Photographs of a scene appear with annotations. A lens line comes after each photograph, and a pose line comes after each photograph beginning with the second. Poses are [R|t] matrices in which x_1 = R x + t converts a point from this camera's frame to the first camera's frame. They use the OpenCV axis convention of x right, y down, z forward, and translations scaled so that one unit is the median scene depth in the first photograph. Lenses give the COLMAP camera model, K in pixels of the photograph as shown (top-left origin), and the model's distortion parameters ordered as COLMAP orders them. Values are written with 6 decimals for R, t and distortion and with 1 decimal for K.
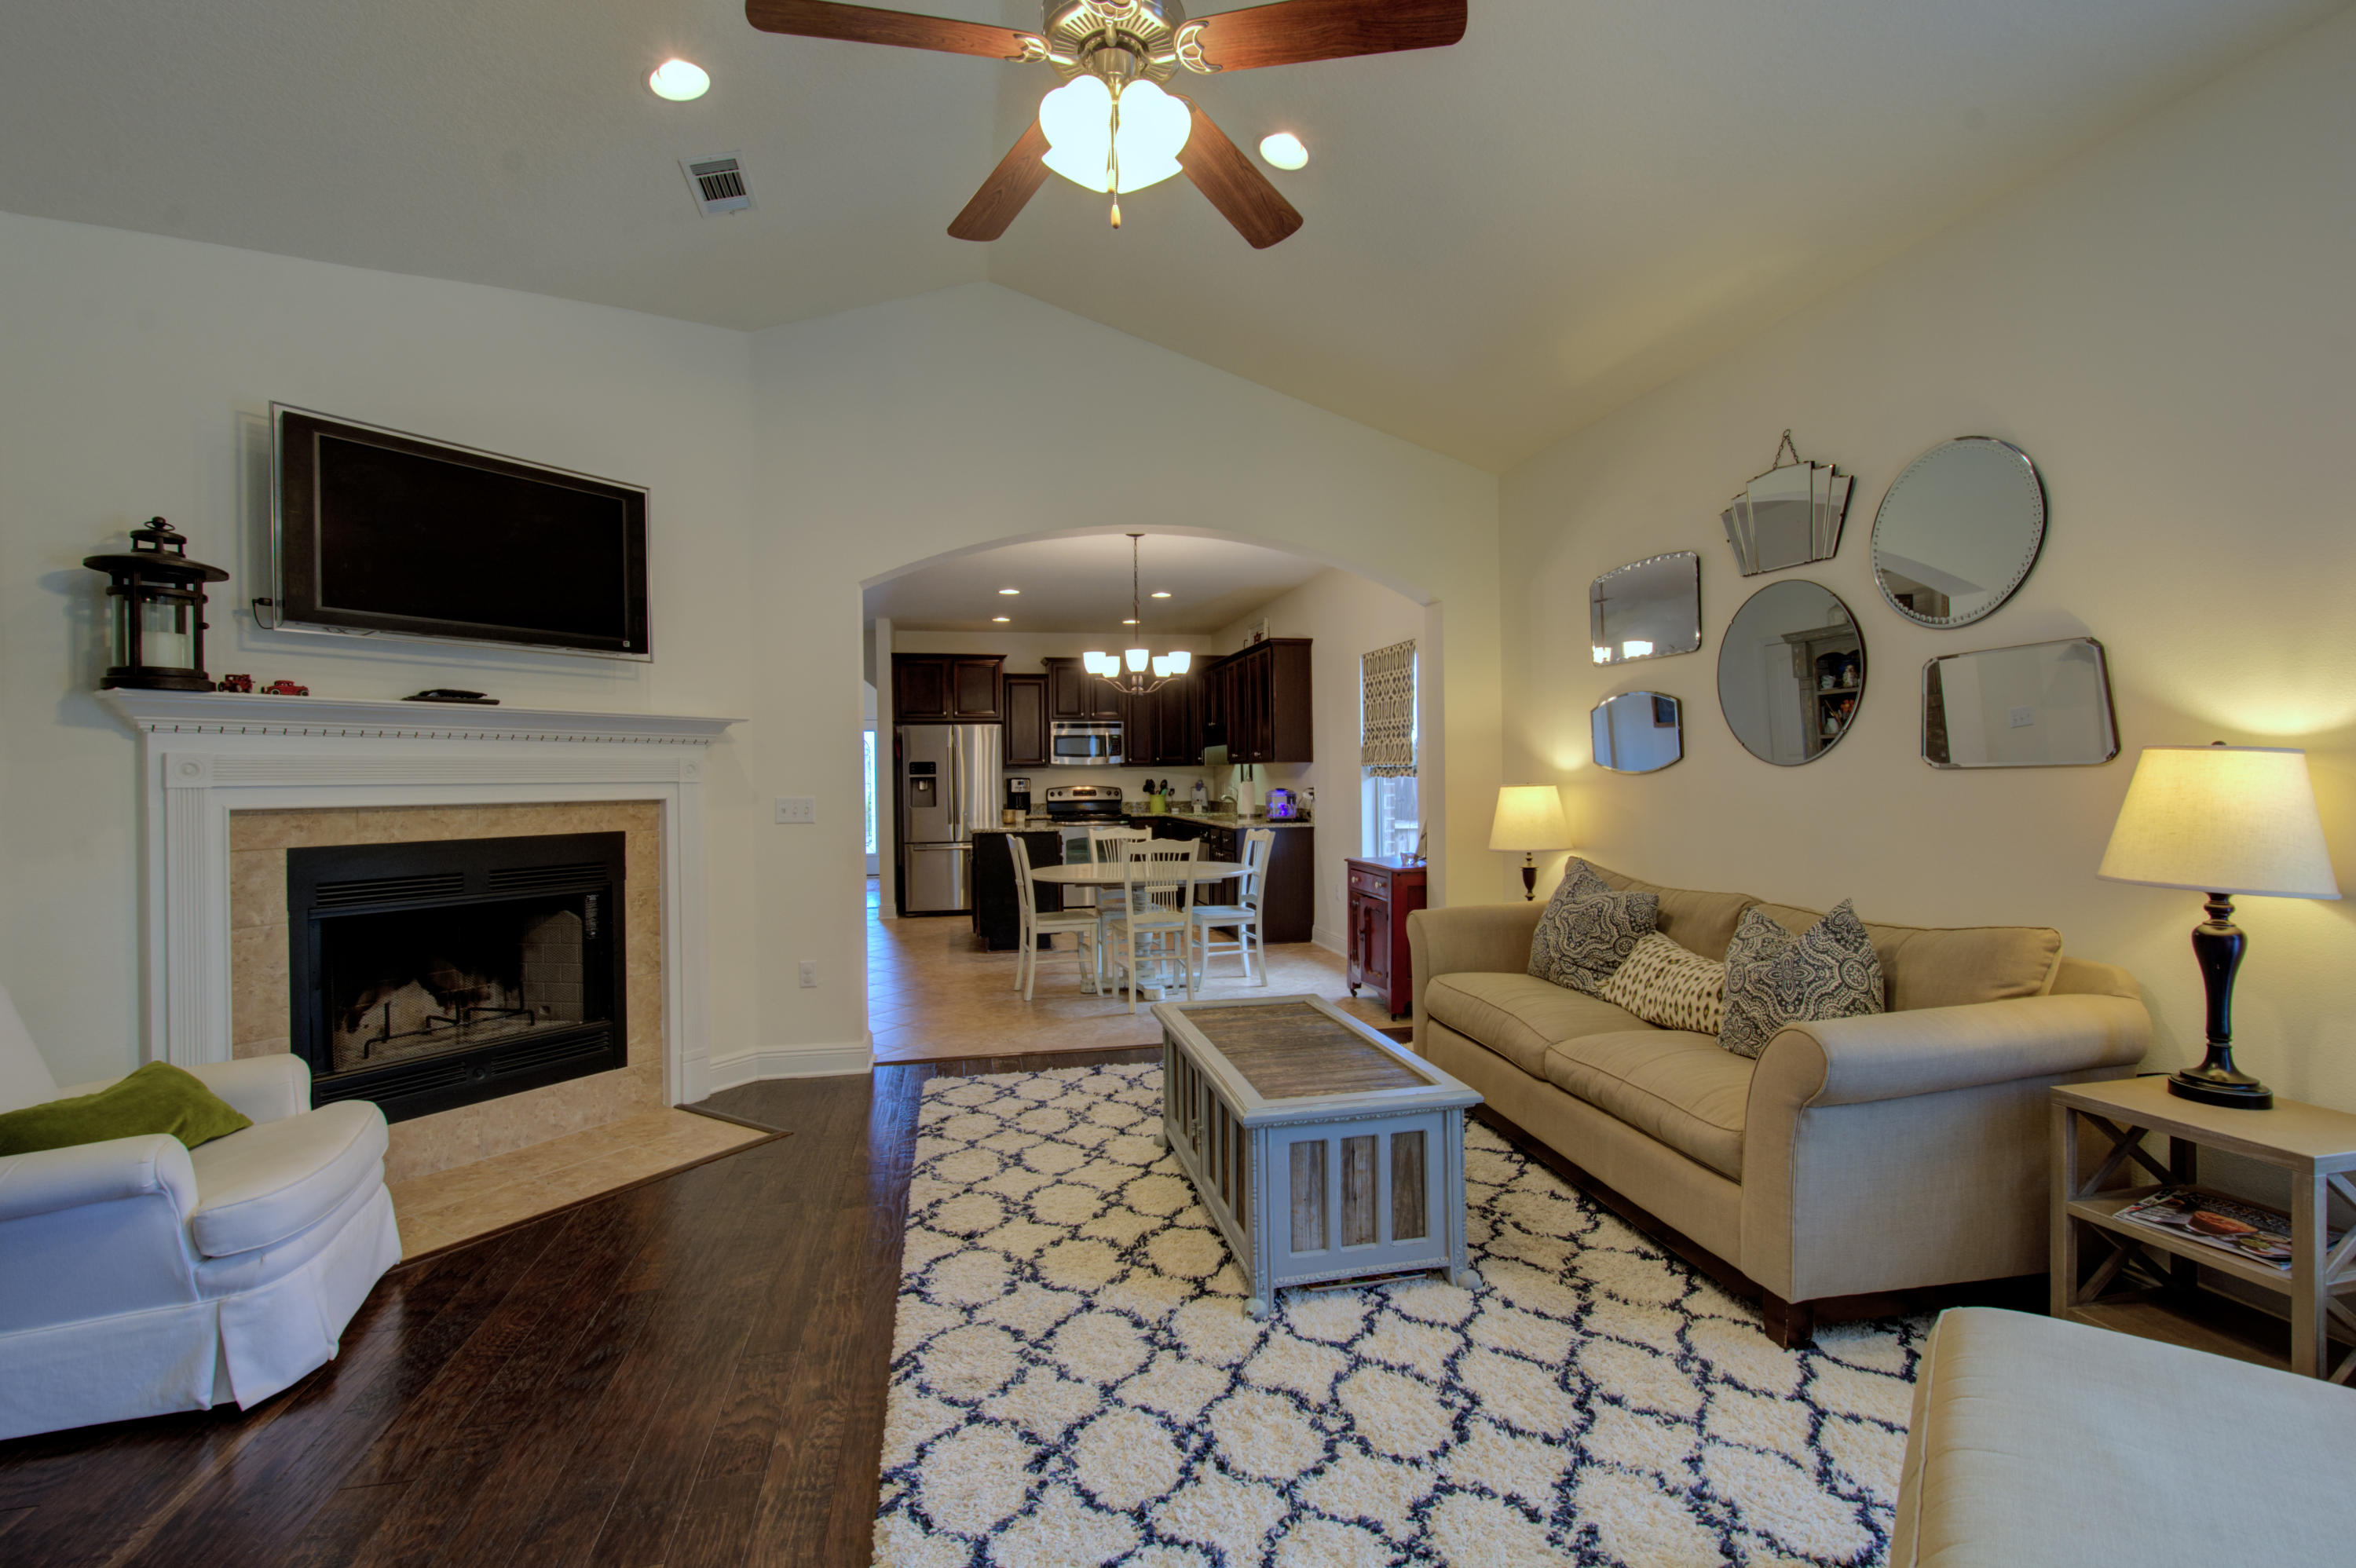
lens RADIAL K [[1044.3, 0, 1186.9], [0, 1044.3, 781.3], [0, 0, 1]] dist [0.000991, -0.001345]
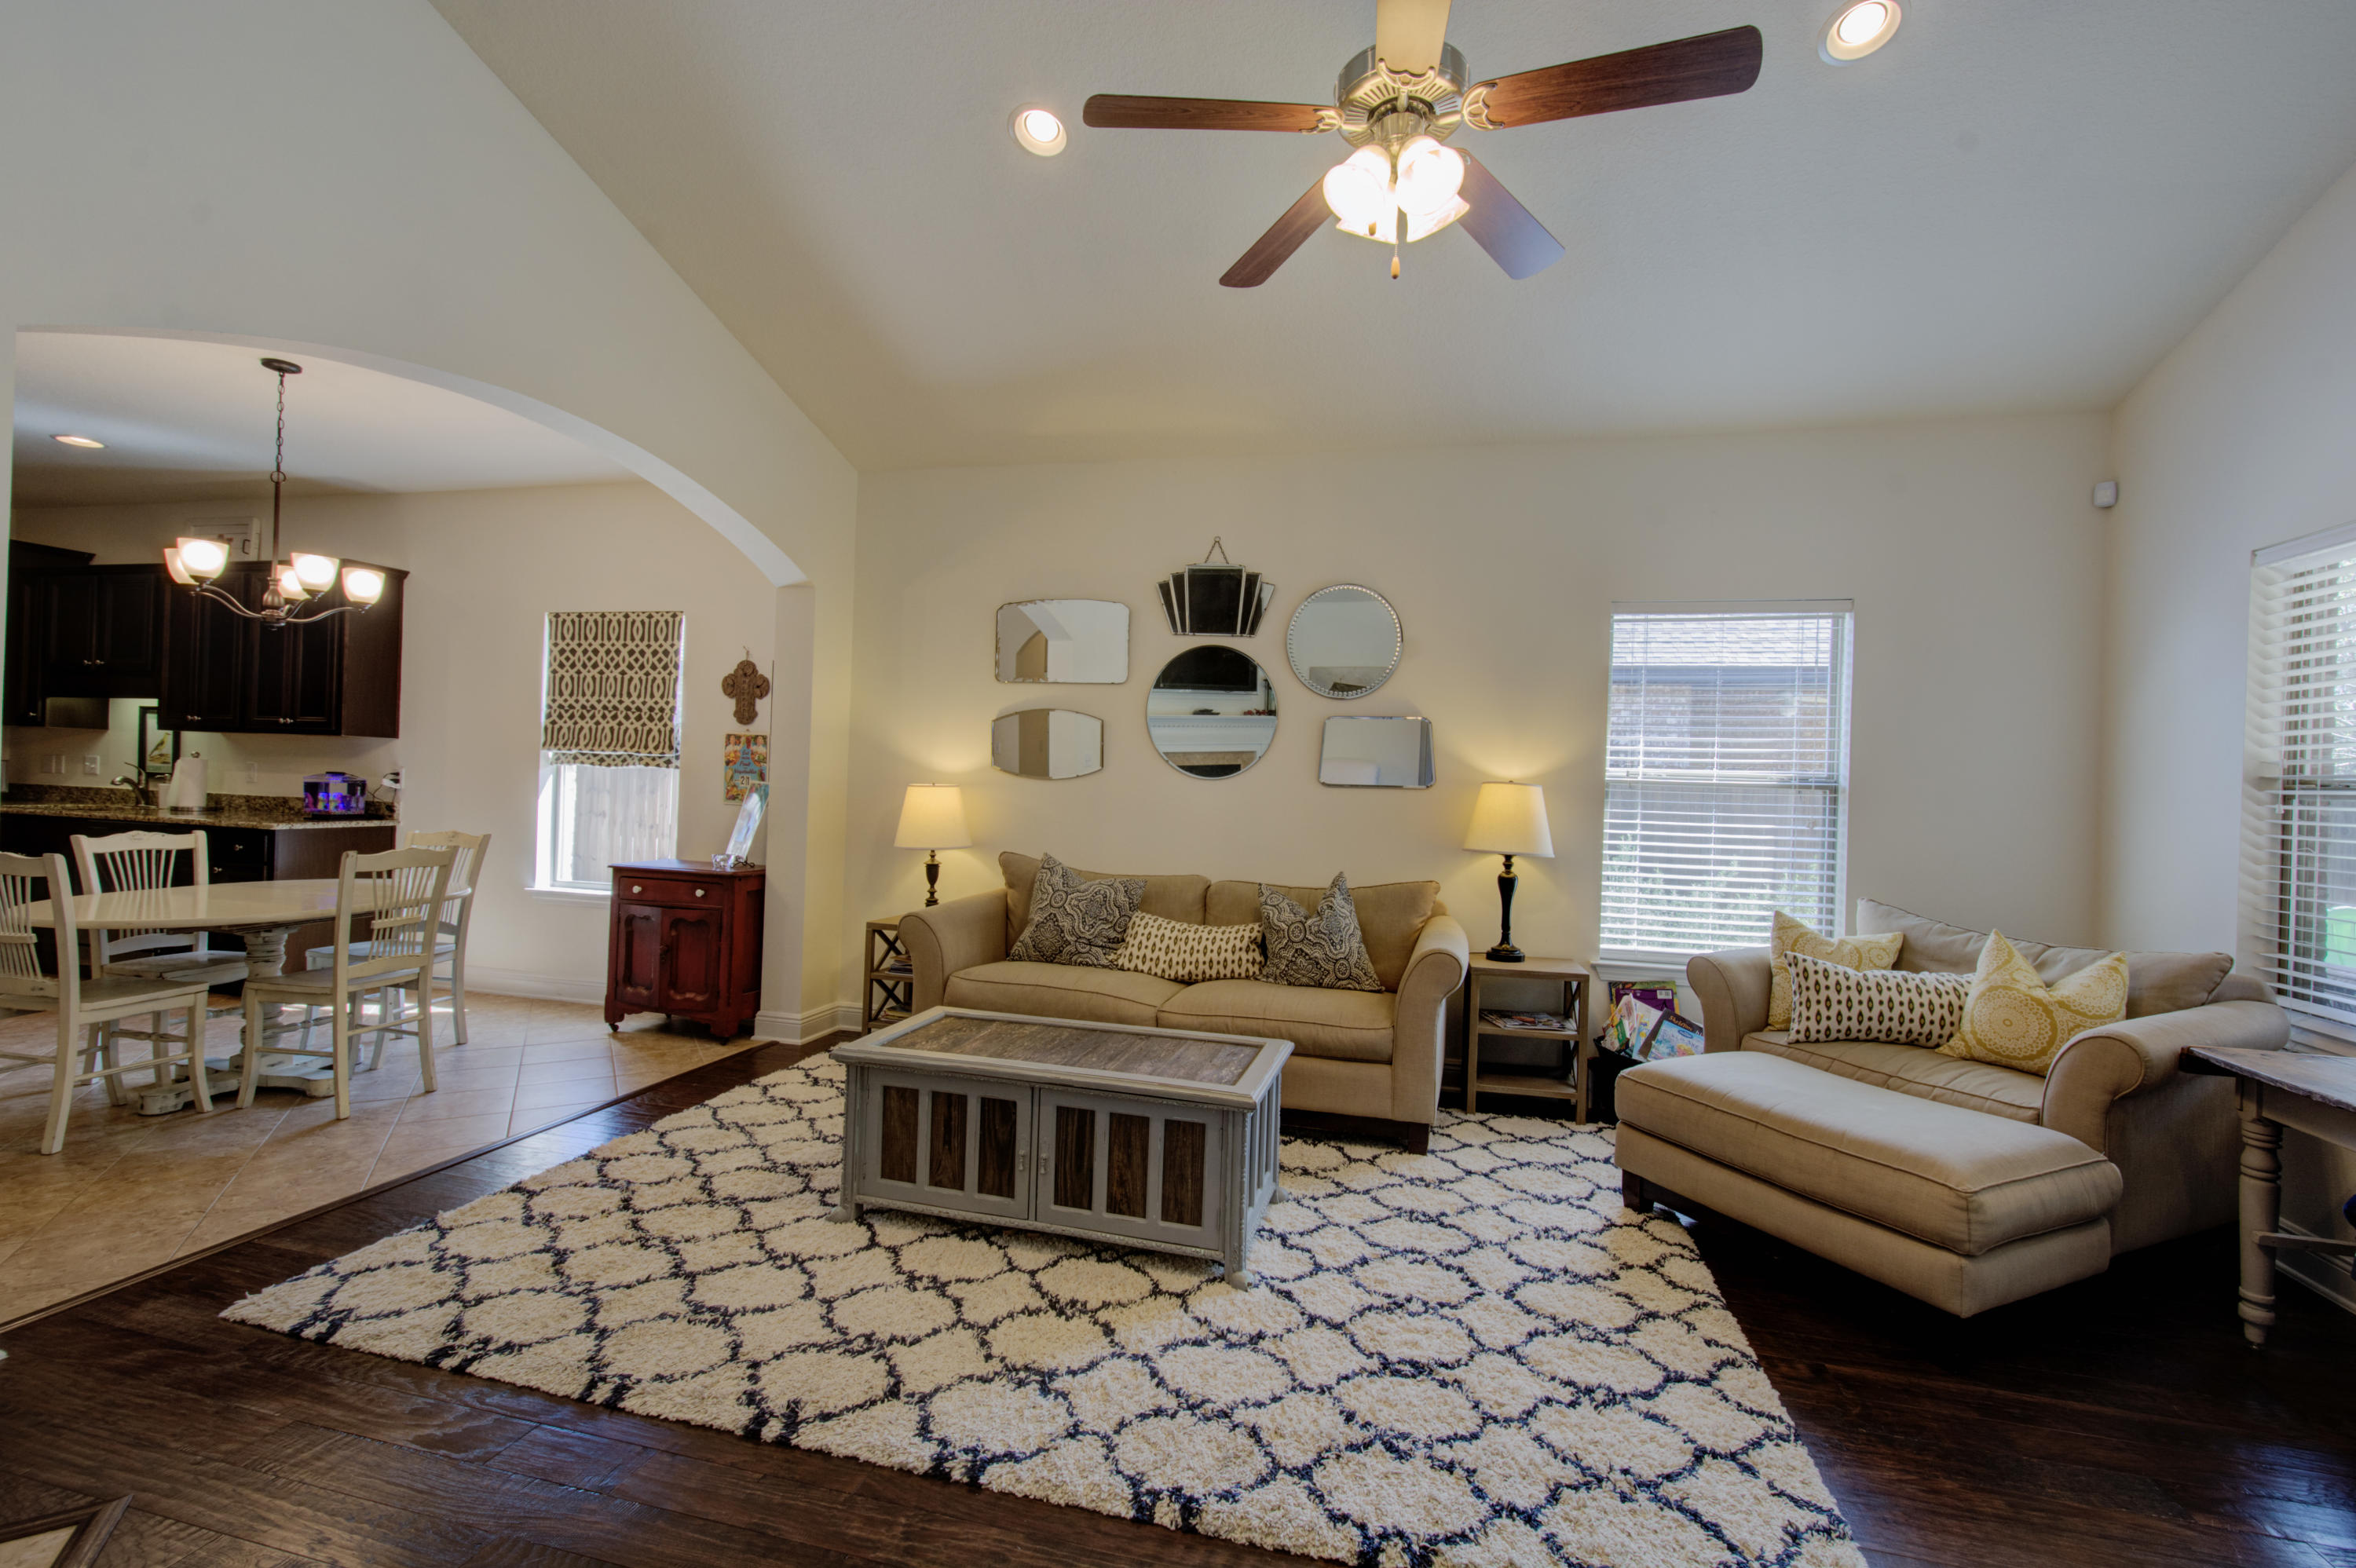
lens RADIAL K [[1022.6, 0, 1186.0], [0, 1022.6, 779.6], [0, 0, 1]] dist [0.002341, -0.001873]
pose [[0.445590, 0.028116, 0.894795, -0.639517], [-0.034698, 0.999298, -0.014121, 0.004127], [-0.894564, -0.024756, 0.446253, 0.413175]]
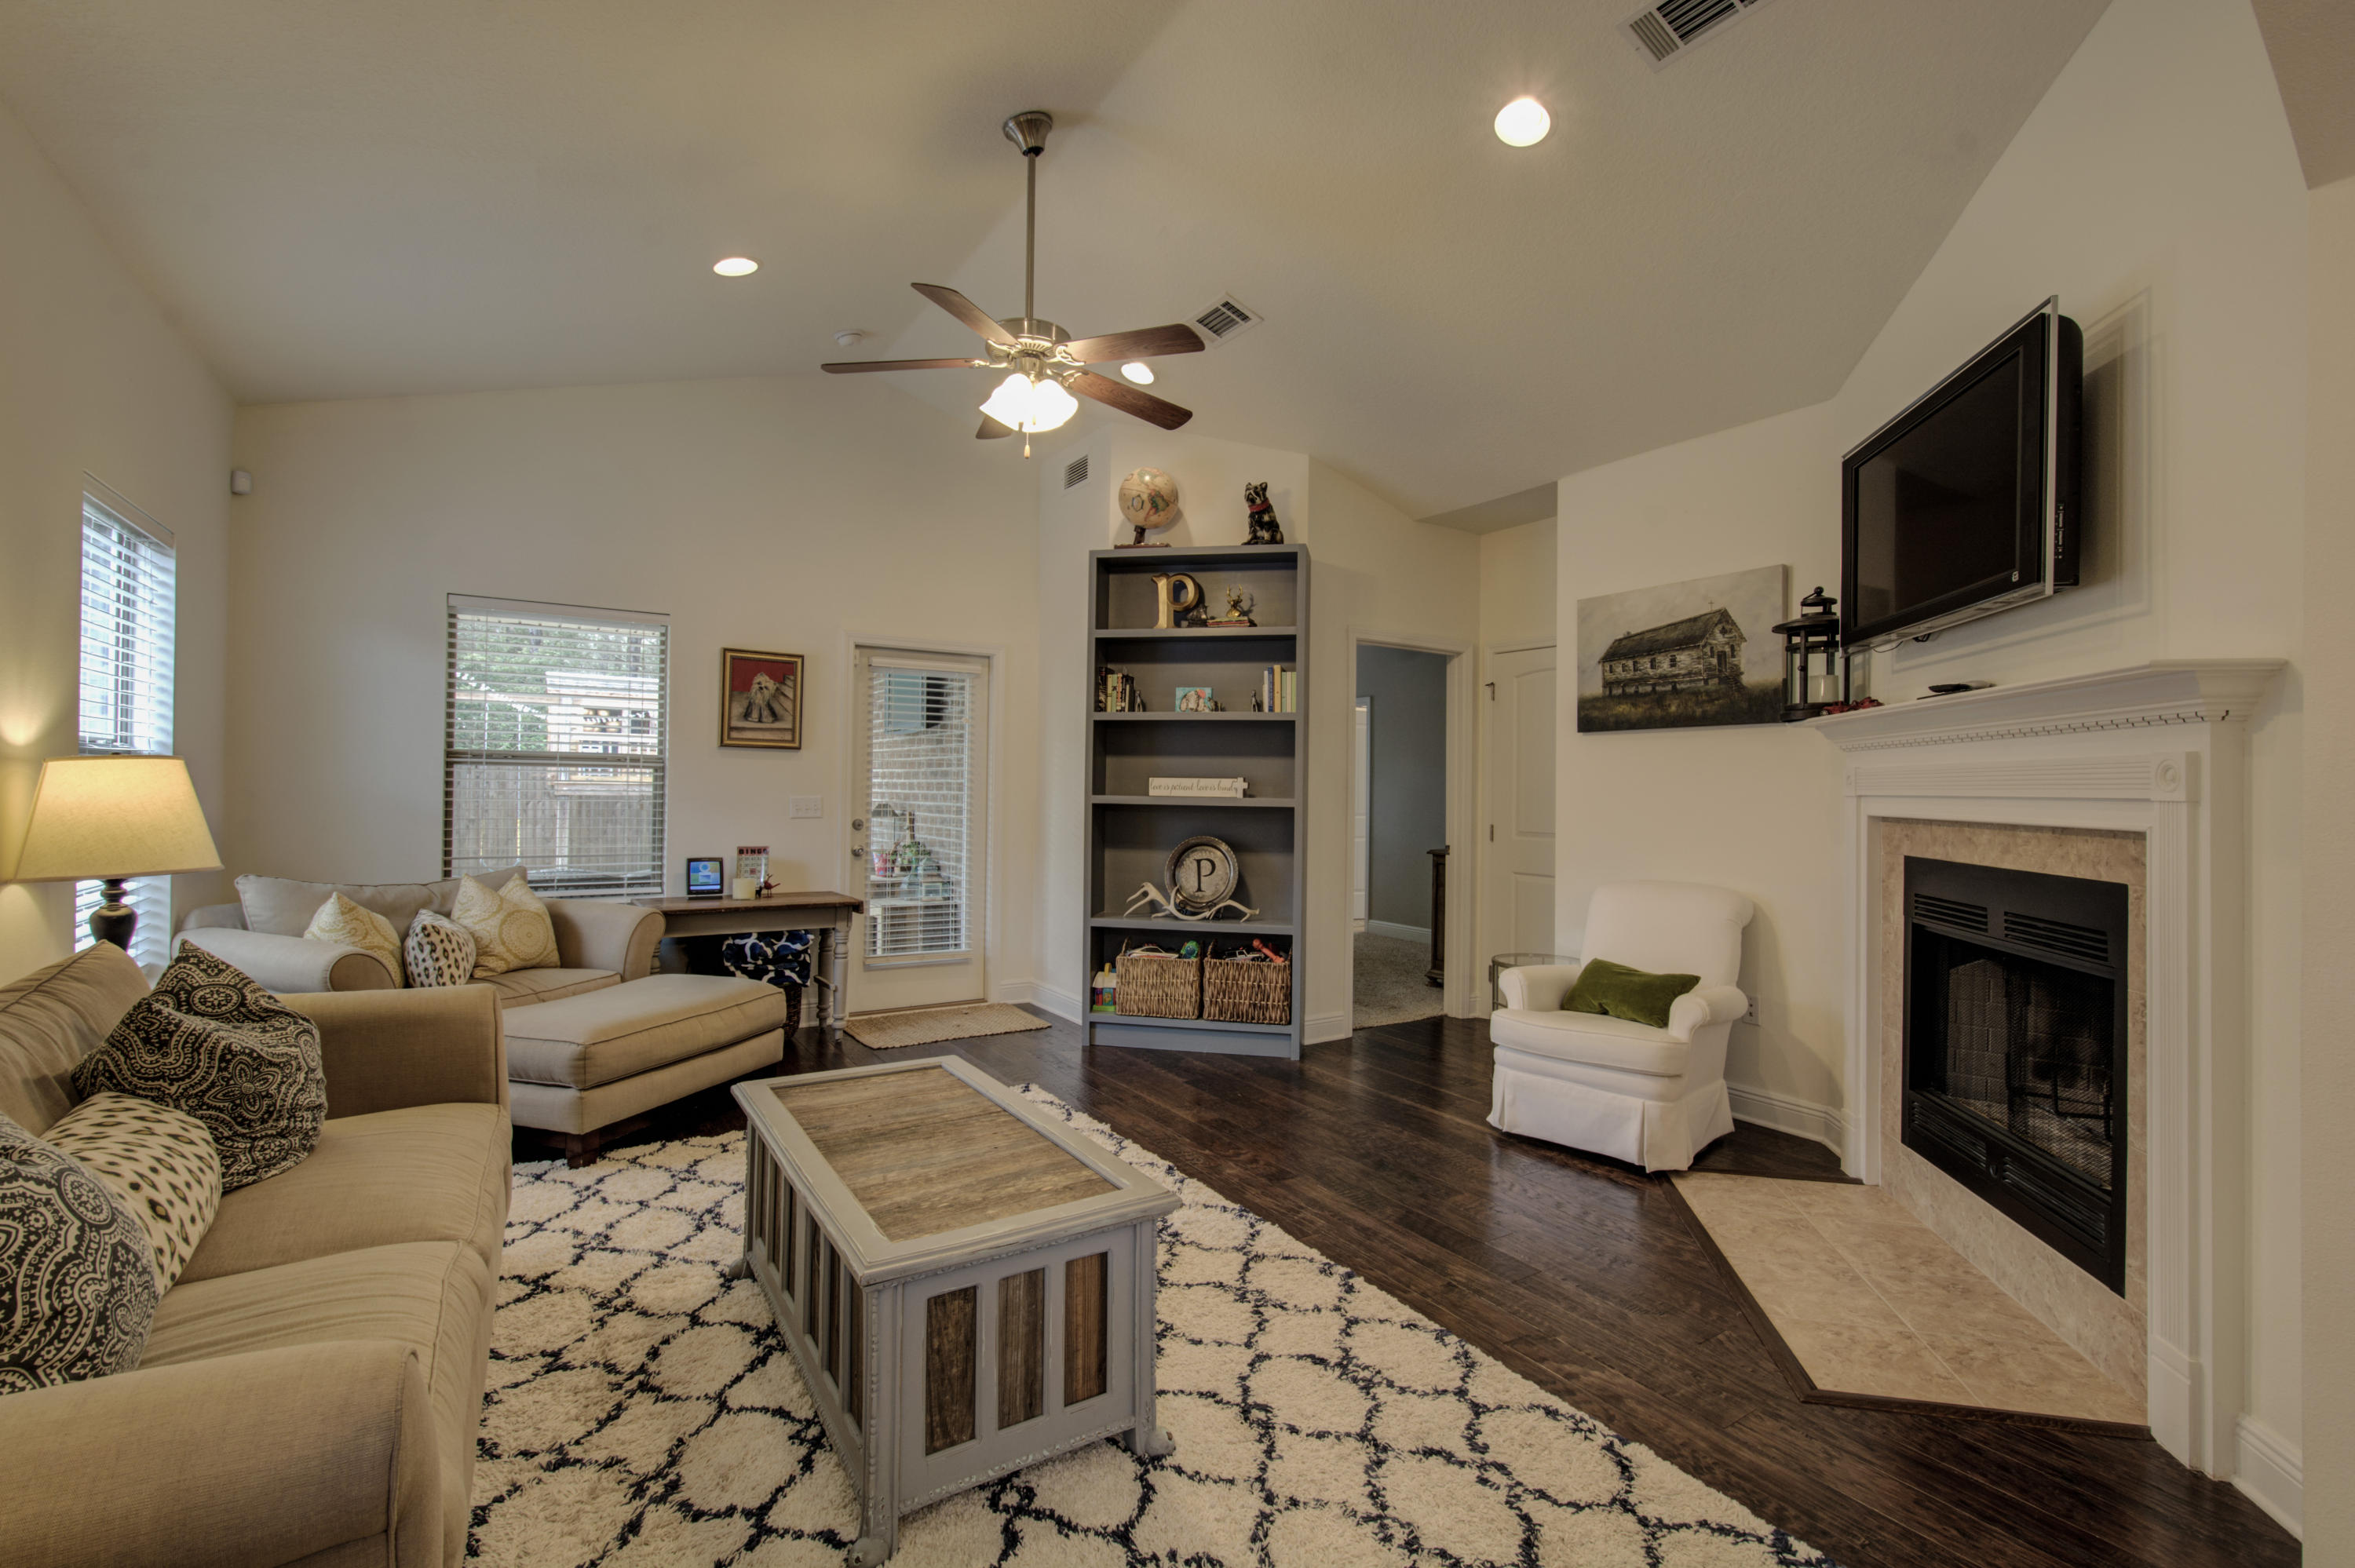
lens RADIAL K [[1022.1, 0, 1185.5], [0, 1022.1, 779.6], [0, 0, 1]] dist [0.002341, -0.001873]
pose [[-0.935123, -0.004201, -0.354297, 0.160566], [-0.004621, 0.999989, 0.000339, -0.008179], [0.354292, 0.001955, -0.935133, 1.539252]]
